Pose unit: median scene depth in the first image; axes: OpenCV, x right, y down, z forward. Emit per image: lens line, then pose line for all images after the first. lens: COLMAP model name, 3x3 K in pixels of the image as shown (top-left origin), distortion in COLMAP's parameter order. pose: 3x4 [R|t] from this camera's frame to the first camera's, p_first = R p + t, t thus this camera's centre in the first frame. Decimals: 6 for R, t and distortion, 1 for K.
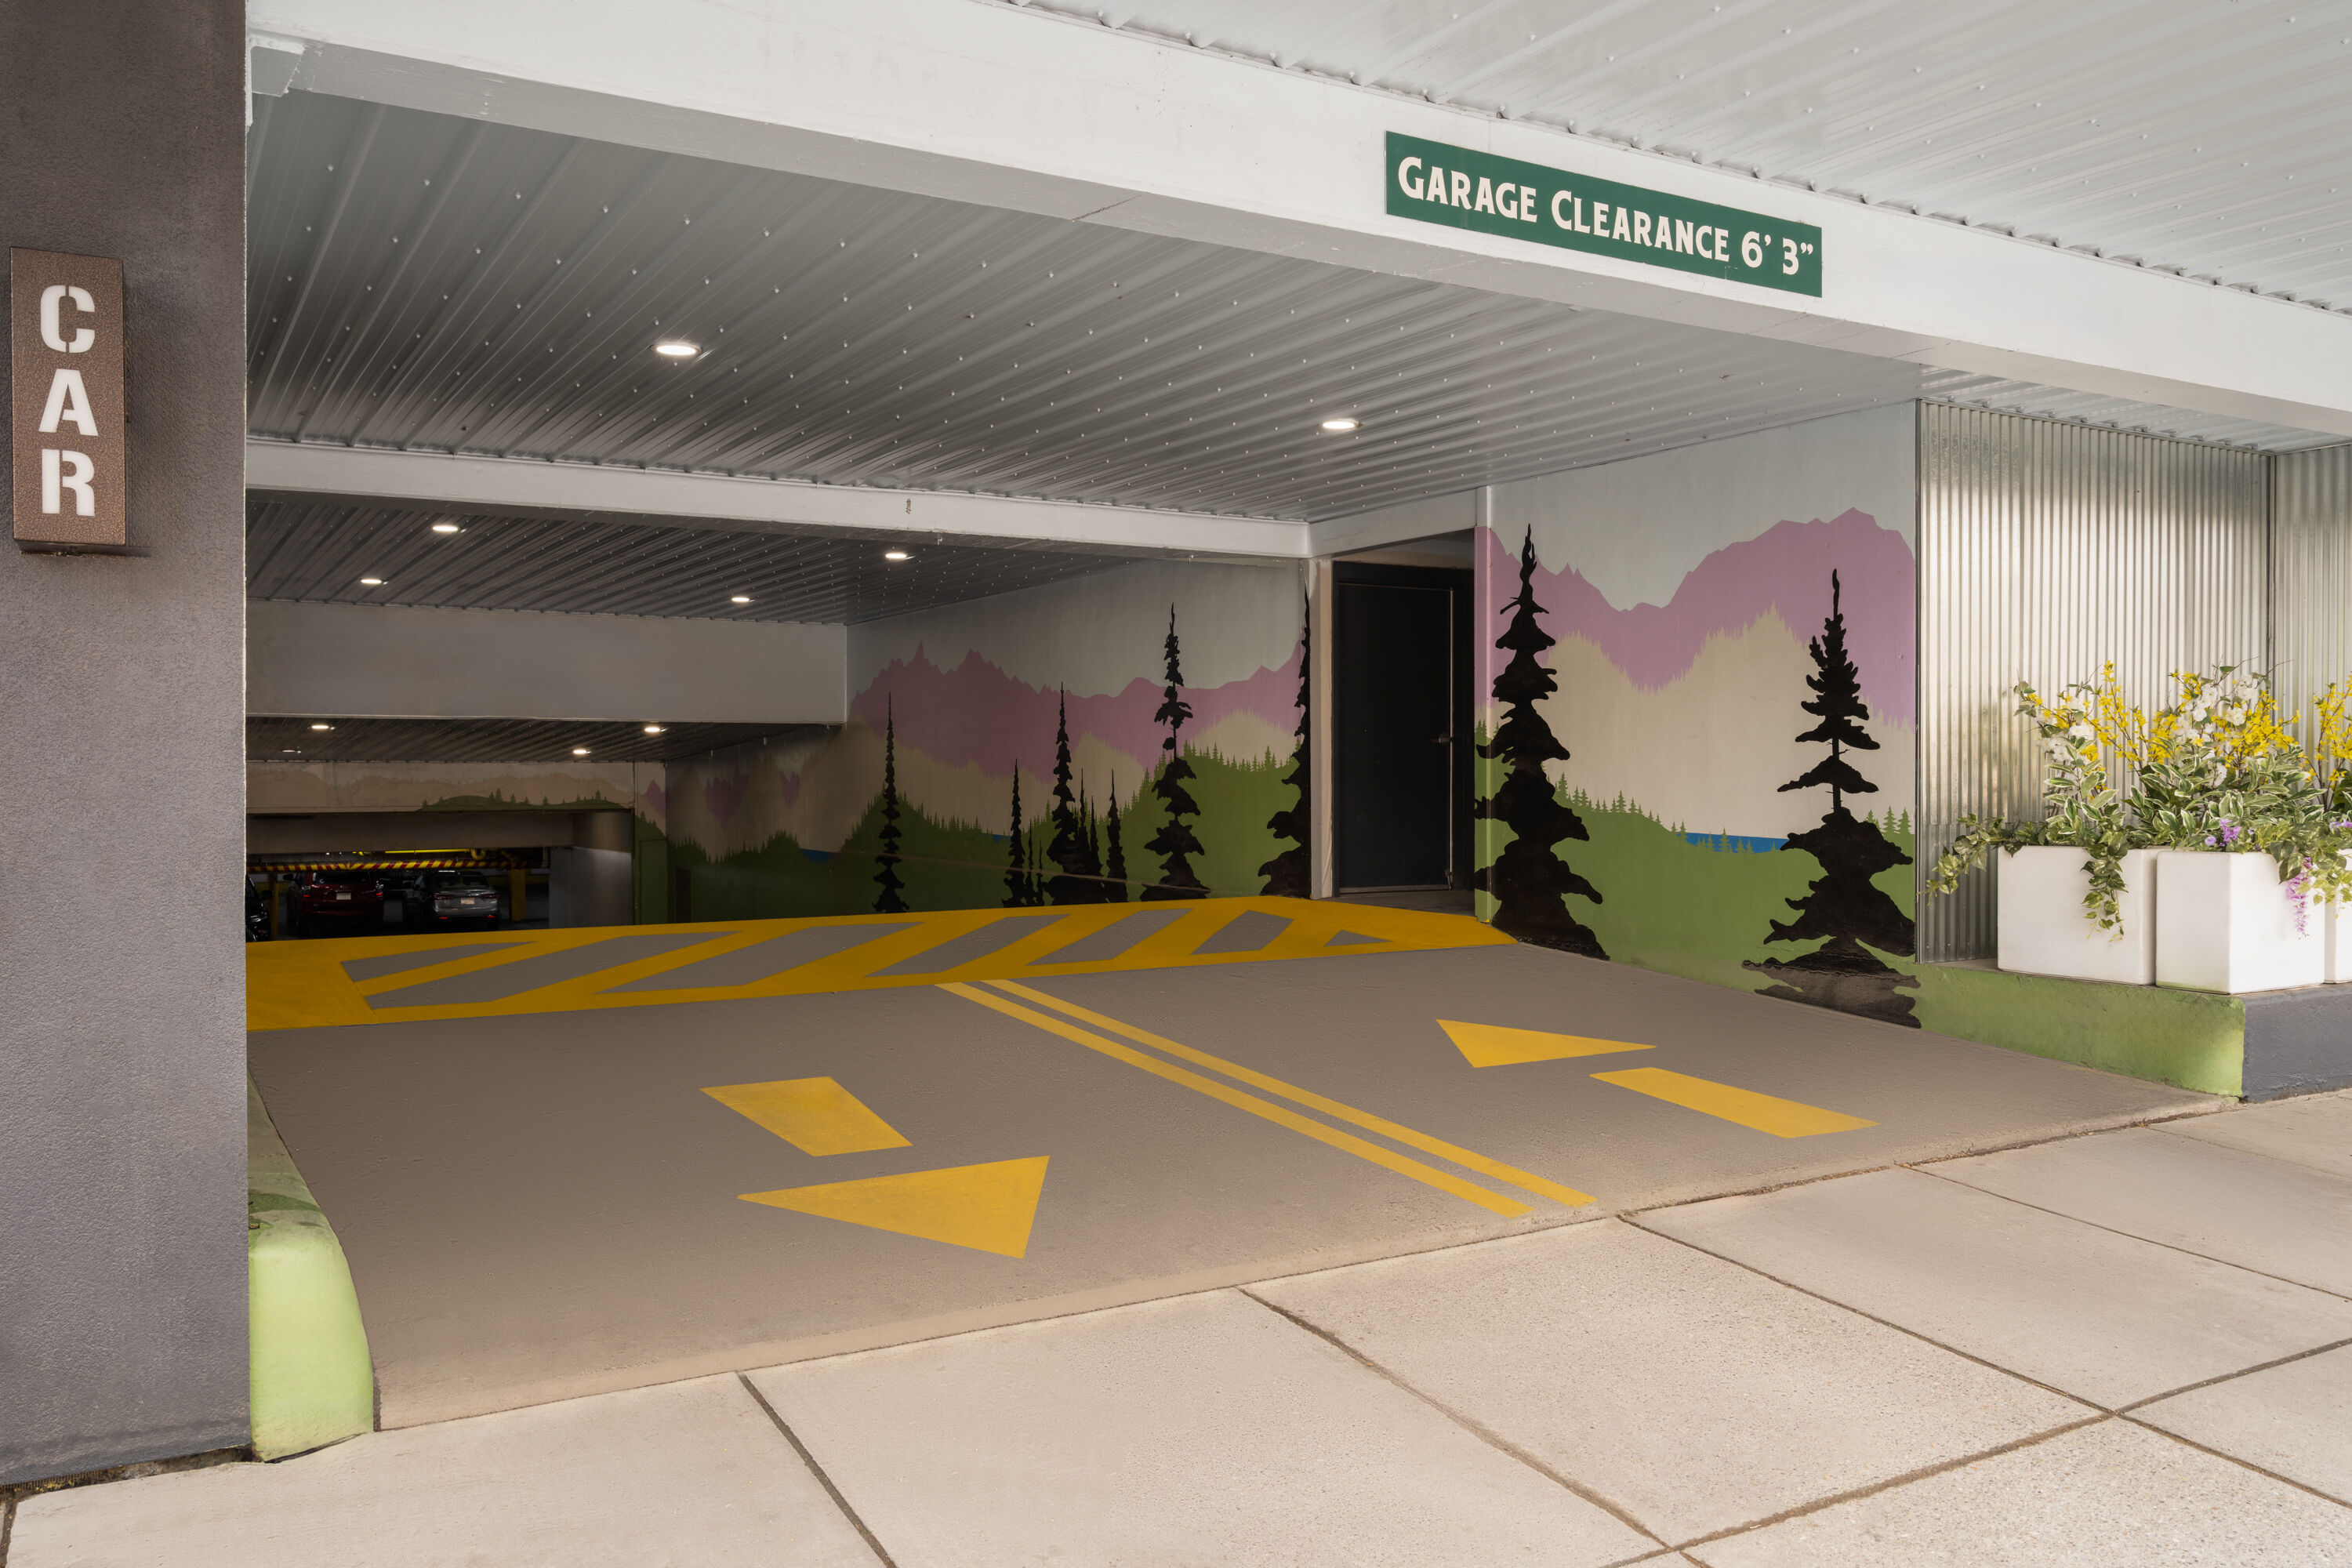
lens RADIAL K [[1748.3, 0, 1176.0], [0, 1748.3, 784.0], [0, 0, 1]] dist [-0.028916, -0.000662]
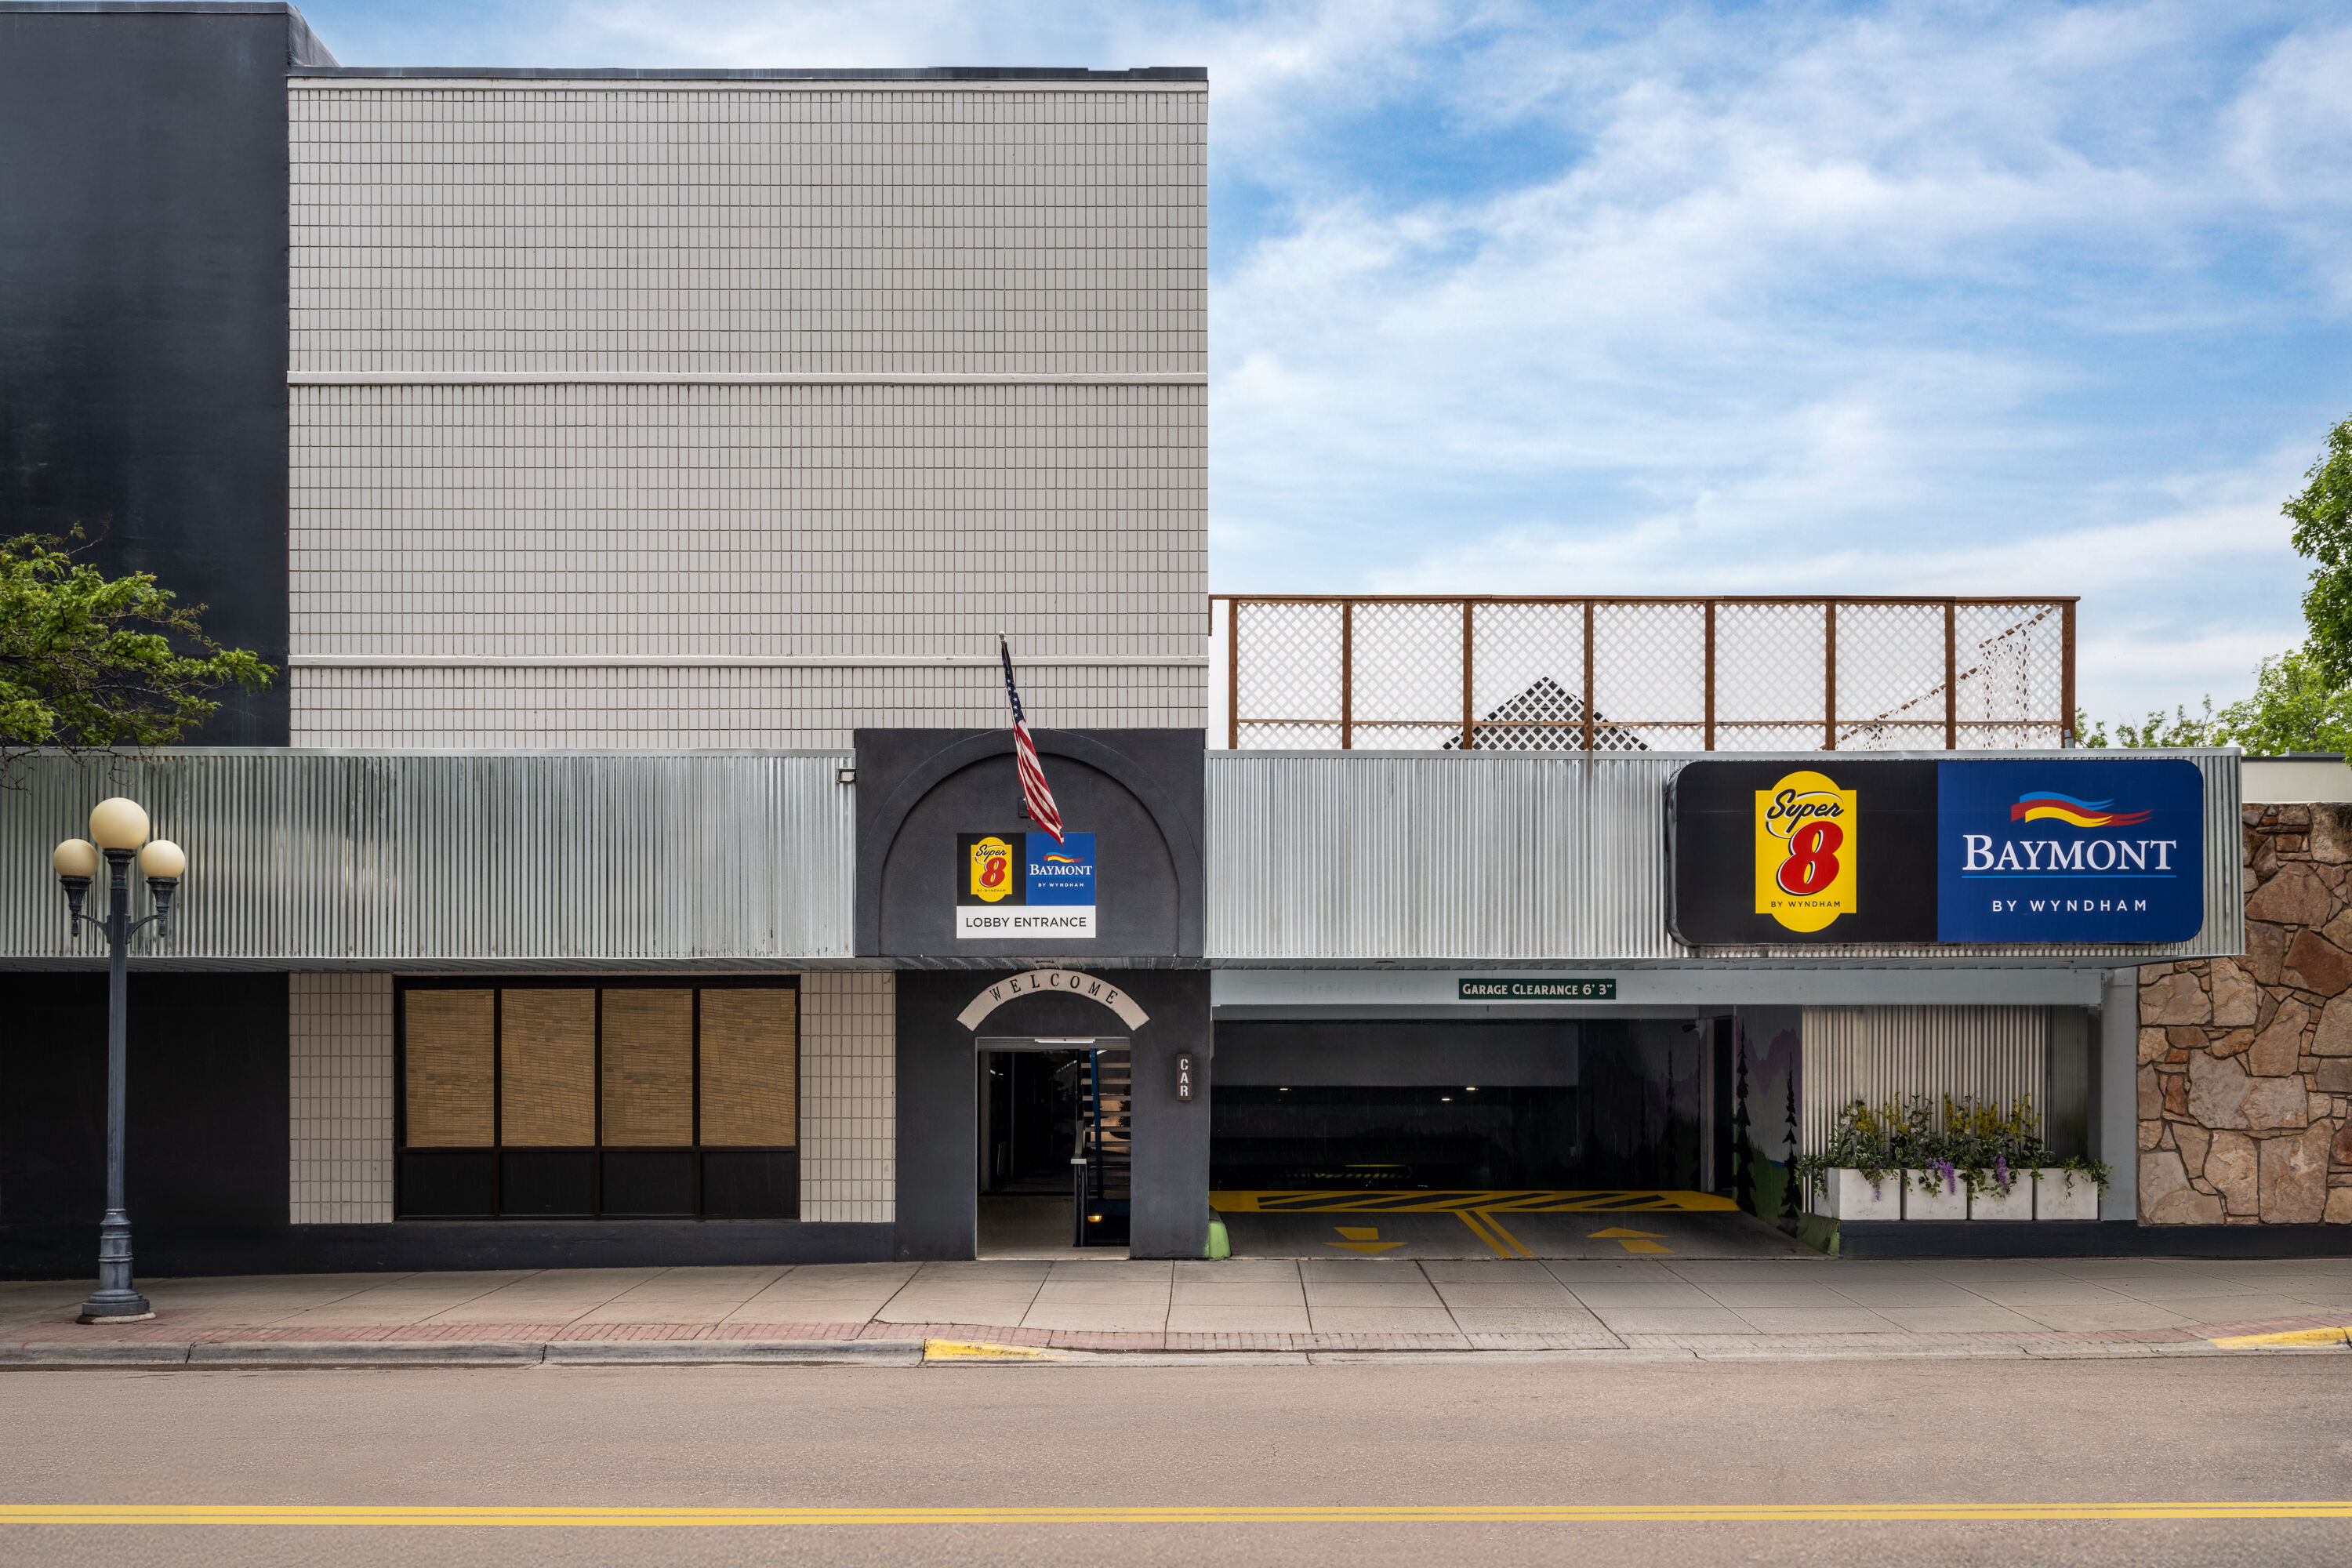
lens RADIAL K [[2605.3, 0, 1175.3], [0, 2605.3, 873.6], [0, 0, 1]] dist [0.014596, 0.019683]
pose [[0.857722, -0.036734, -0.512799, 1.265456], [-0.005729, 0.996699, -0.080980, -0.059287], [0.514081, 0.072396, 0.854681, -2.147284]]
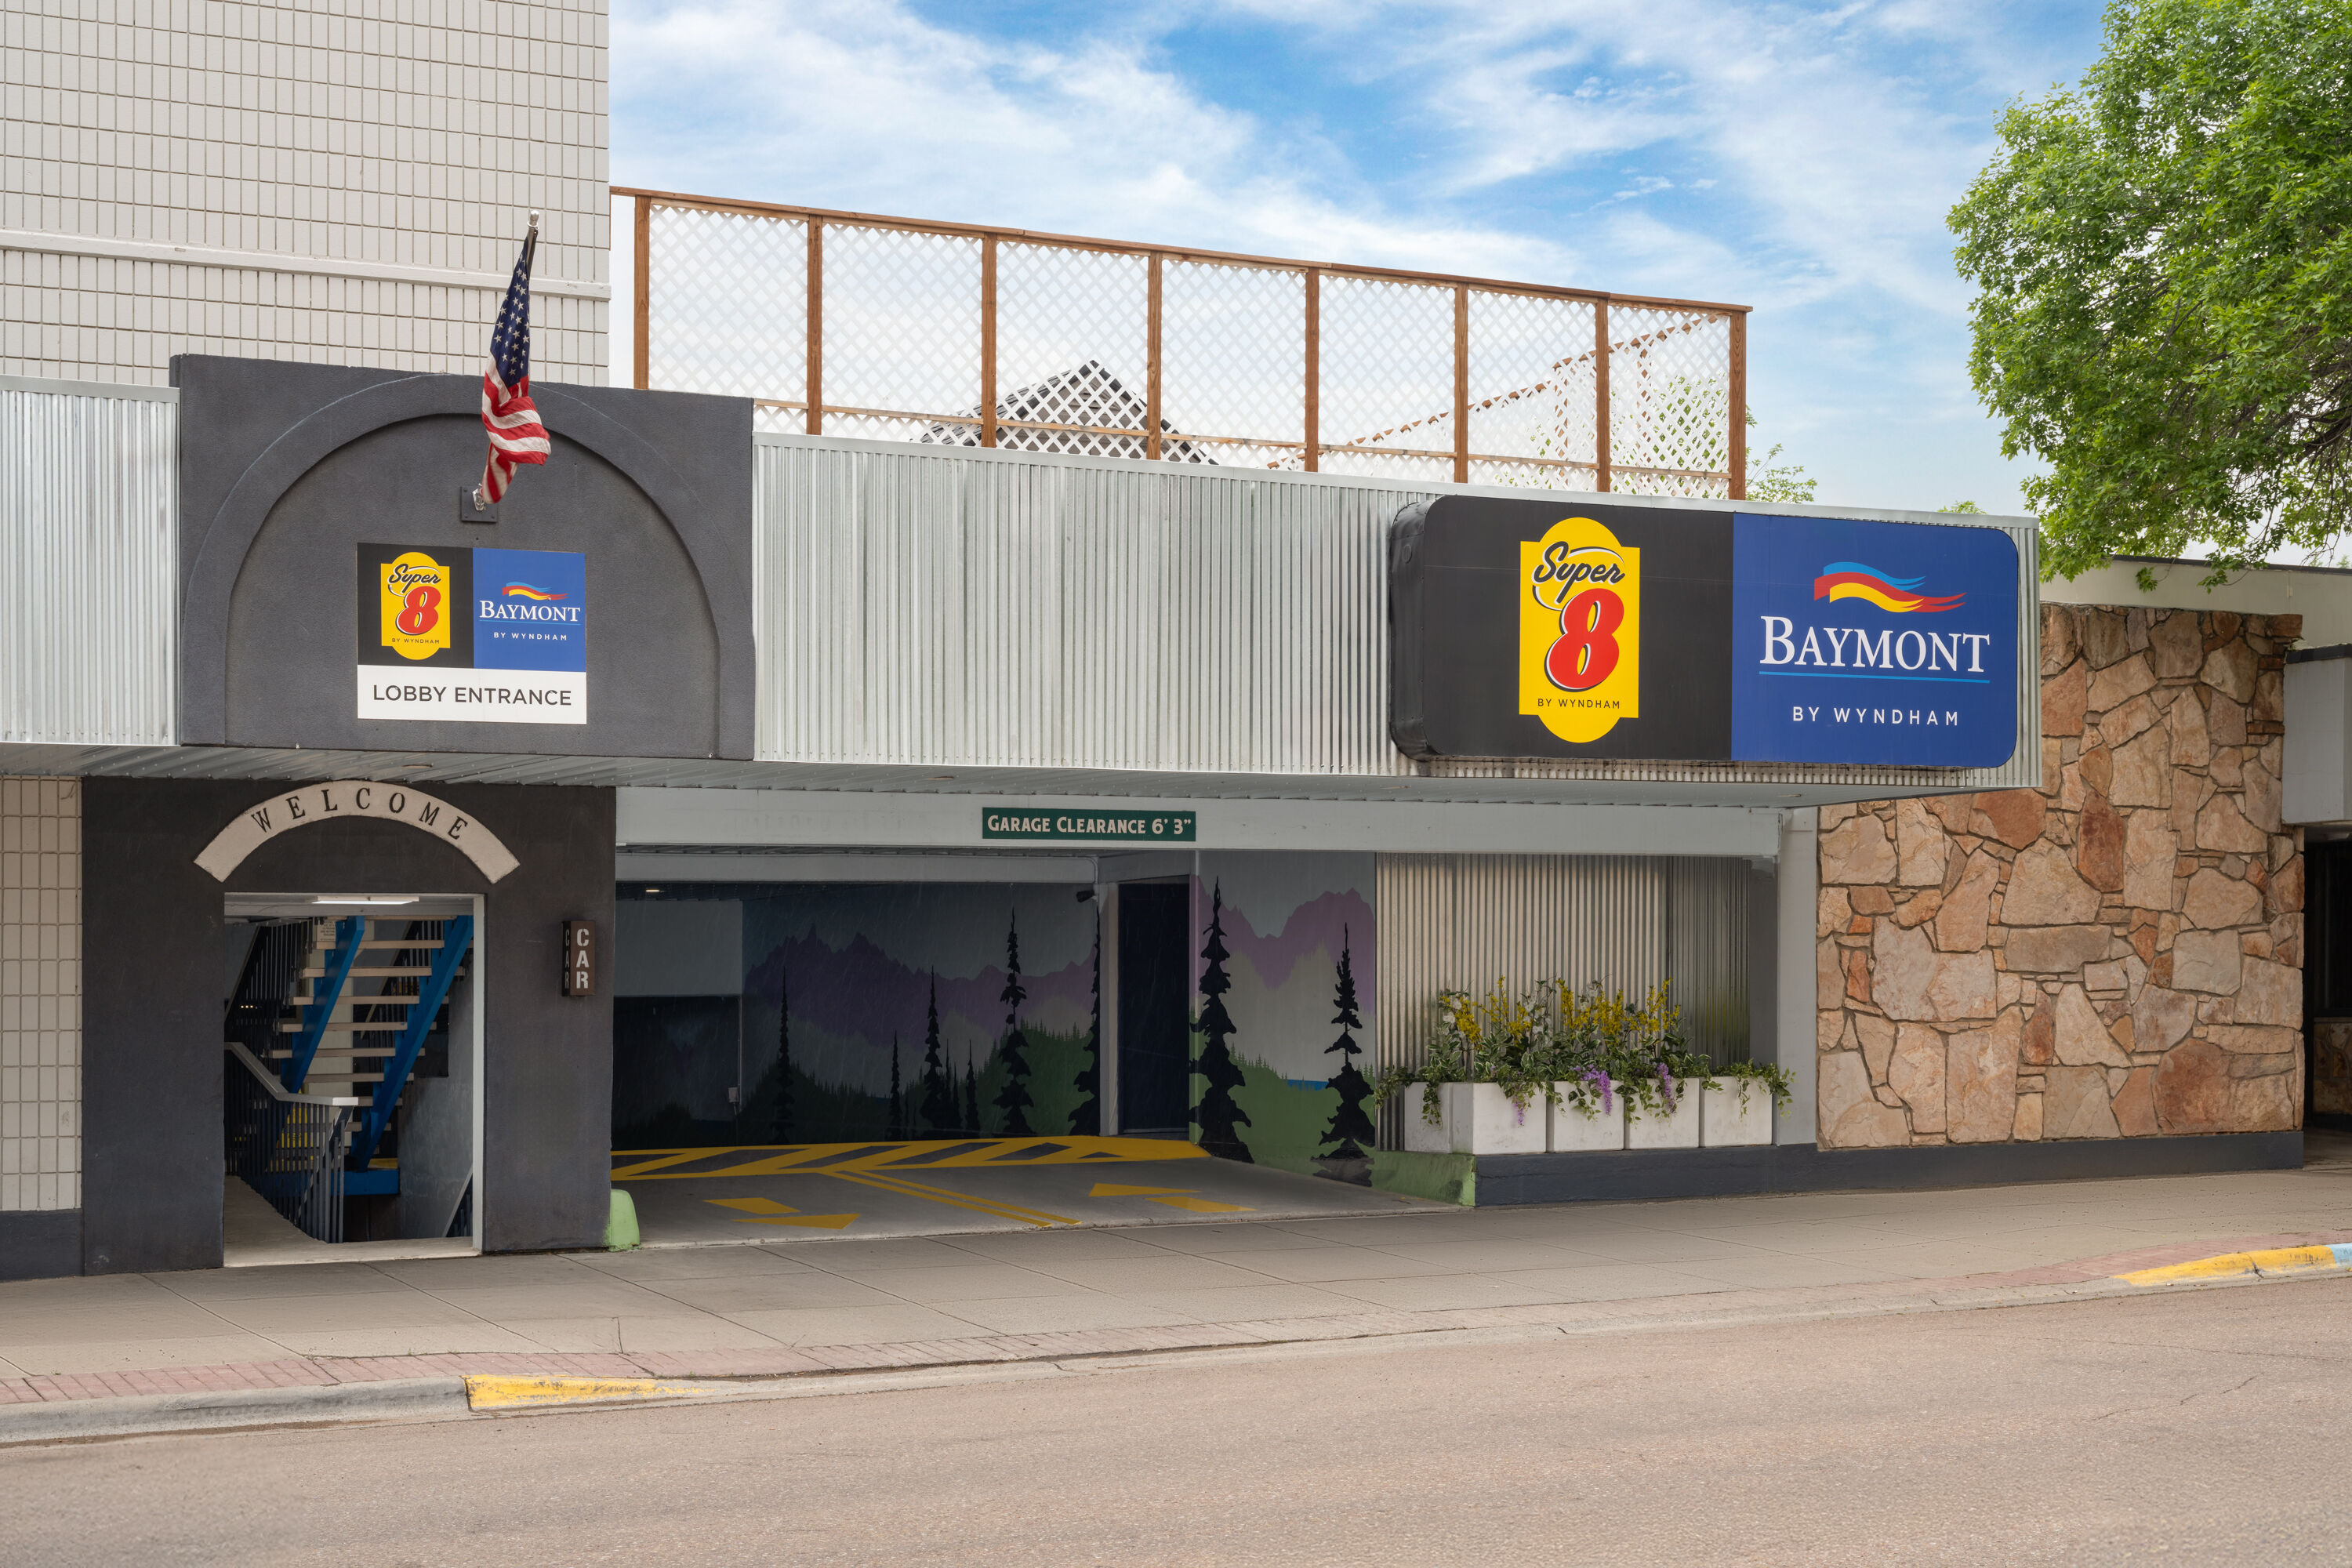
lens RADIAL K [[3960.2, 0, 1408.7], [0, 3960.2, 777.2], [0, 0, 1]] dist [0.185553, -0.826818]
pose [[0.999961, -0.008771, 0.000464, 0.366091], [0.008783, 0.997728, -0.066802, -0.004467], [0.000123, 0.066804, 0.997766, -2.407266]]
